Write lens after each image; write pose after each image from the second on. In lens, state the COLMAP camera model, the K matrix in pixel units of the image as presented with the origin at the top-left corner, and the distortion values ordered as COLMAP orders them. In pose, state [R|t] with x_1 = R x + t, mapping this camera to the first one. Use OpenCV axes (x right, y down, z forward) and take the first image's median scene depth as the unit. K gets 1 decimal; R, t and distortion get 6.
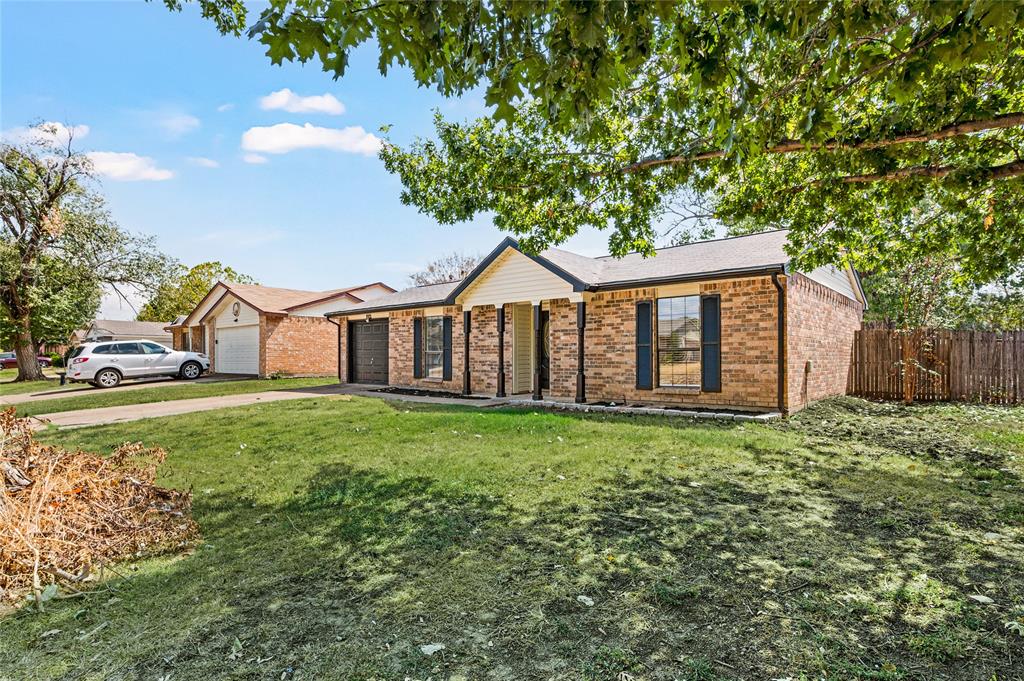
lens RADIAL K [[502.8, 0, 512.7], [0, 502.8, 352.7], [0, 0, 1]] dist [-0.000732, -0.000062]
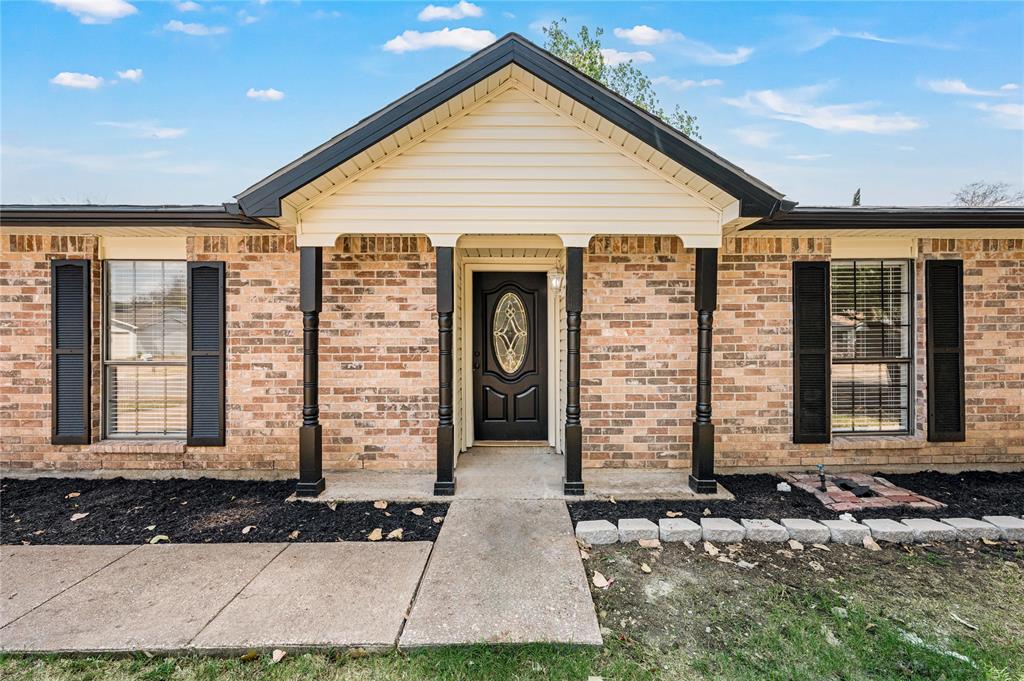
lens RADIAL K [[405.7, 0, 510.8], [0, 405.7, 336.5], [0, 0, 1]] dist [0.000022, -0.000091]
pose [[0.750231, -0.002005, 0.661173, -0.210069], [-0.002992, 0.999975, 0.006428, -0.030783], [-0.661170, -0.006801, 0.750206, 0.863855]]
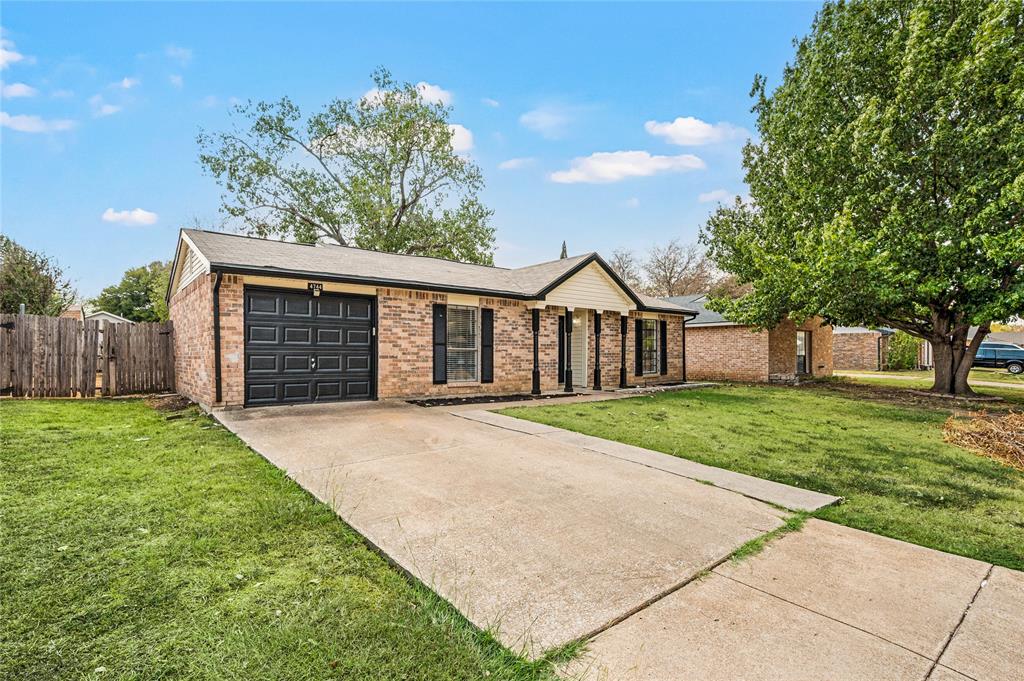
lens RADIAL K [[502.8, 0, 512.7], [0, 502.8, 352.7], [0, 0, 1]] dist [-0.000732, -0.000062]
pose [[0.172141, 0.003846, 0.985065, -1.300461], [-0.007326, 0.999970, -0.002624, 0.007230], [-0.985045, -0.006765, 0.172164, 1.075819]]
